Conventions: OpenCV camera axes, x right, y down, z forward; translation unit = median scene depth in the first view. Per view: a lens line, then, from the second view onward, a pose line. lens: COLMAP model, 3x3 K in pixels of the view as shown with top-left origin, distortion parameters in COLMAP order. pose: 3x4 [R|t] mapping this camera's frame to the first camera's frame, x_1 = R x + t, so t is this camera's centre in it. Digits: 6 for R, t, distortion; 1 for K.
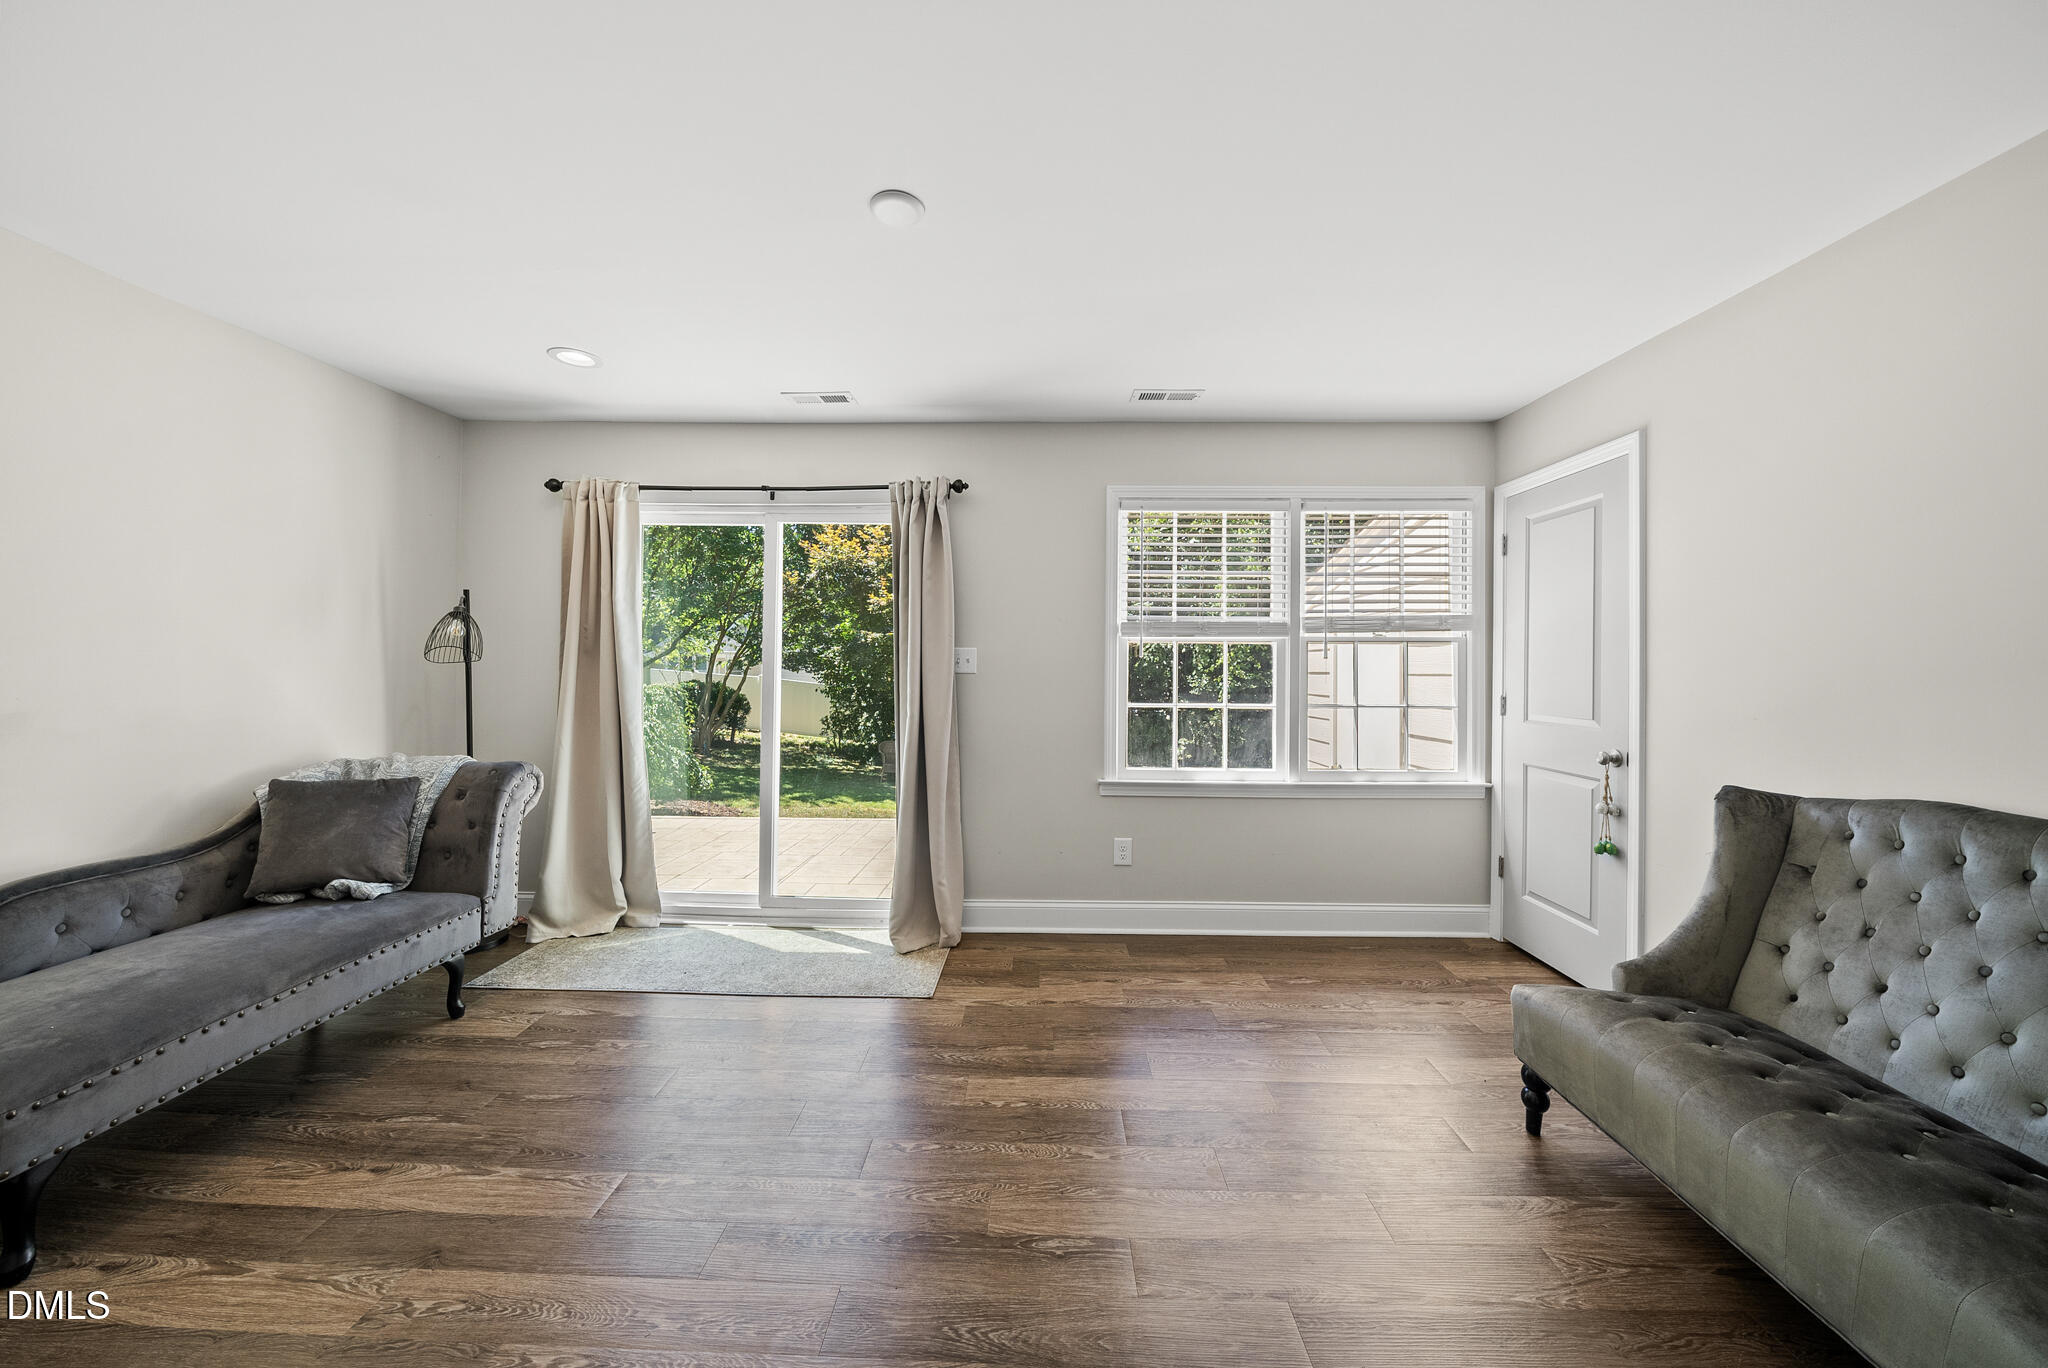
lens RADIAL K [[706.4, 0, 1026.7], [0, 706.4, 670.2], [0, 0, 1]] dist [-0.008444, 0.000150]
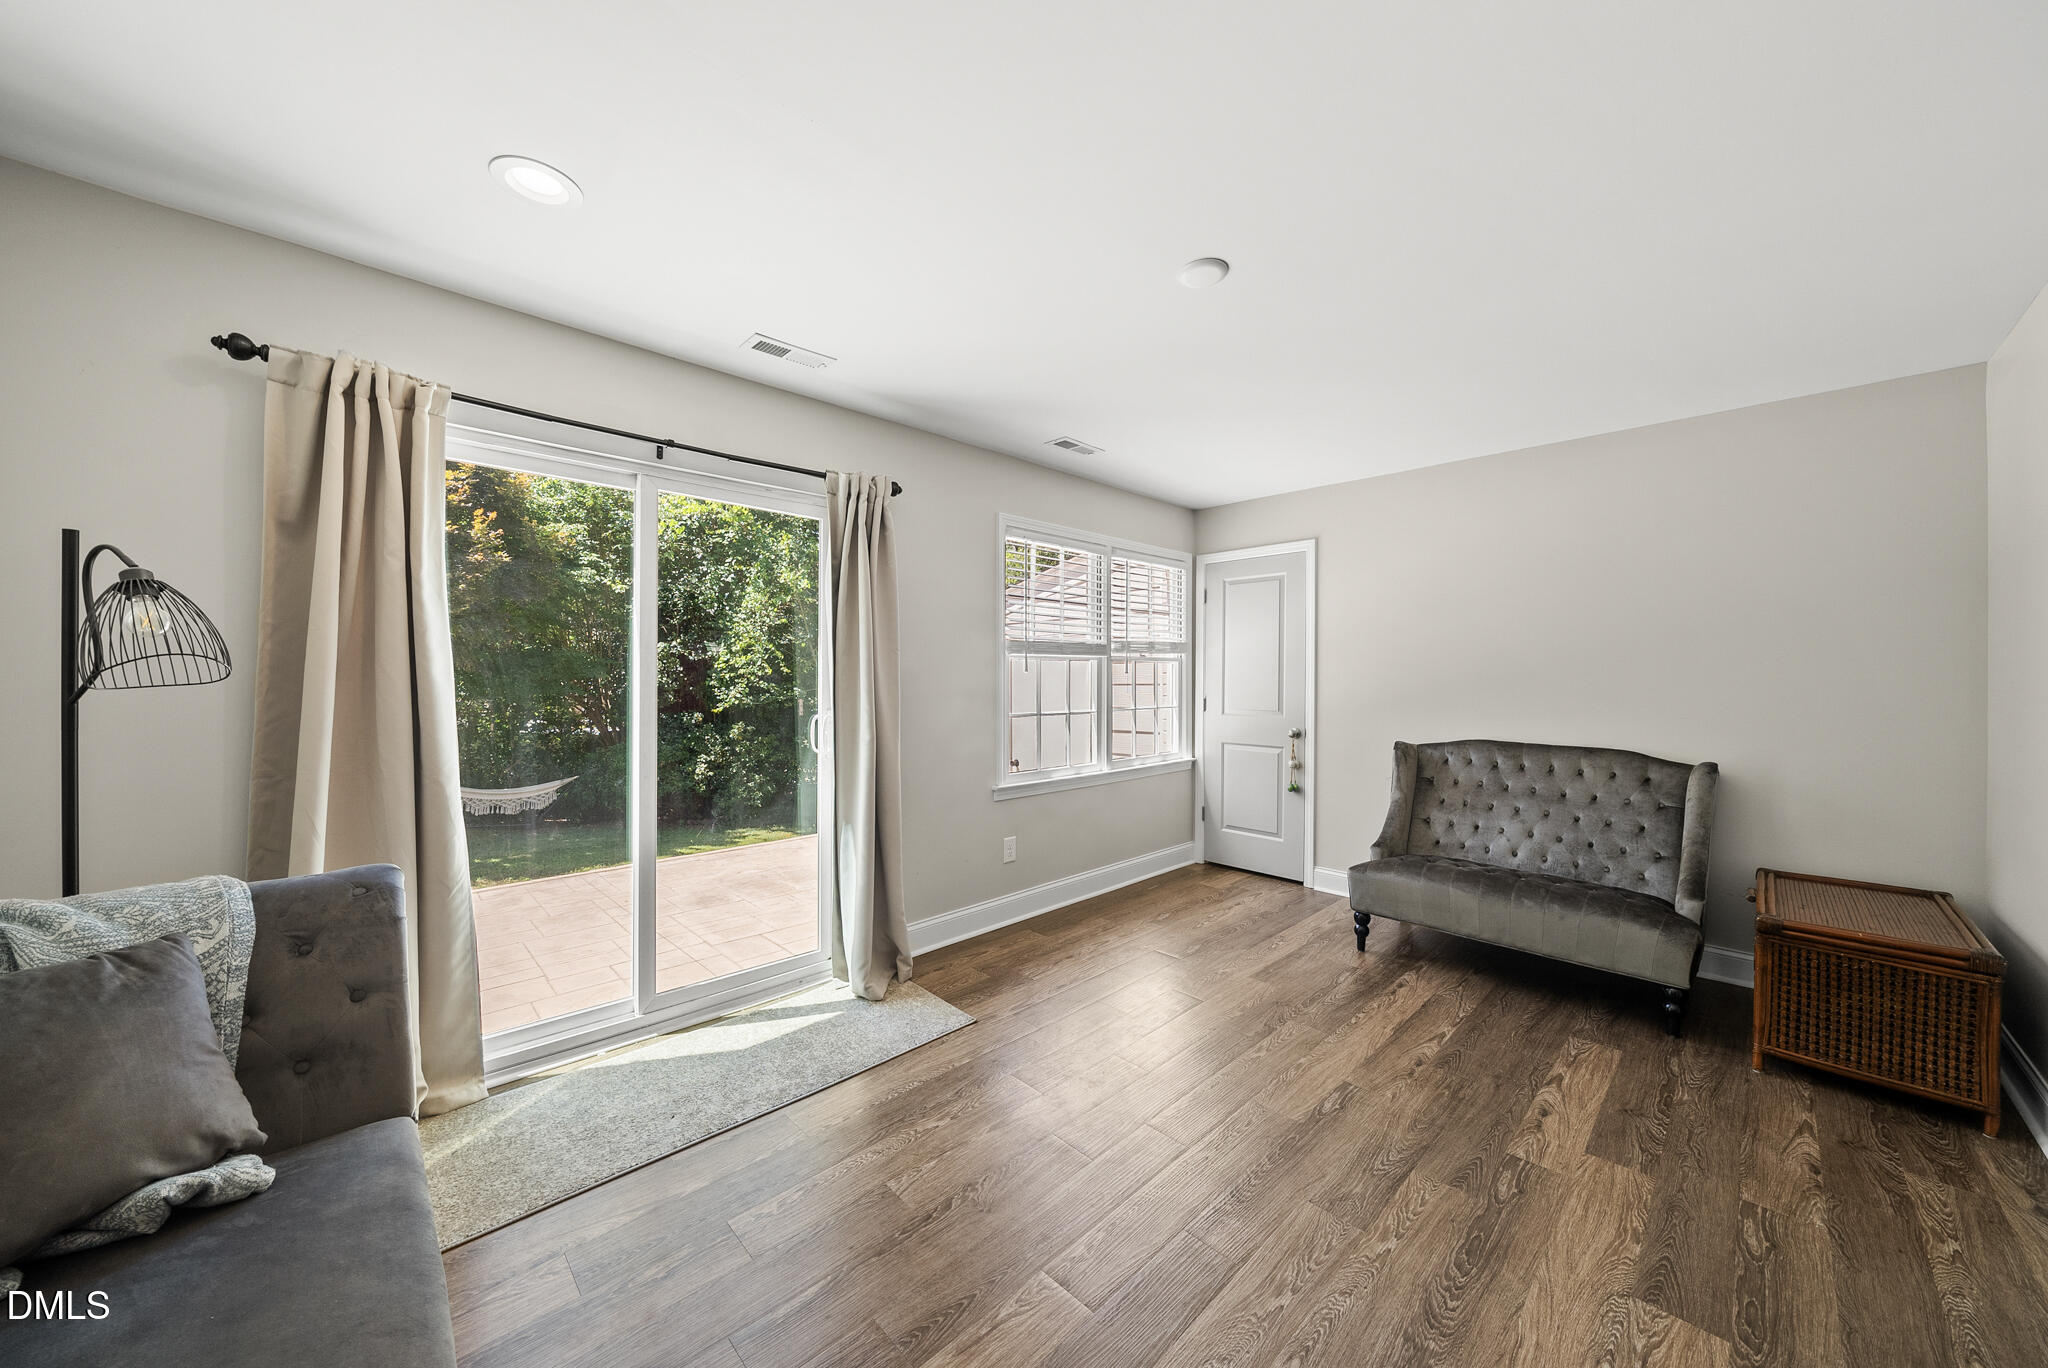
lens RADIAL K [[706.4, 0, 1023.3], [0, 706.4, 692.2], [0, 0, 1]] dist [-0.008444, 0.000150]
pose [[0.707936, -0.021440, 0.705951, -0.650198], [0.006918, 0.999702, 0.023423, -0.013509], [-0.706242, -0.011698, 0.707873, 0.222106]]
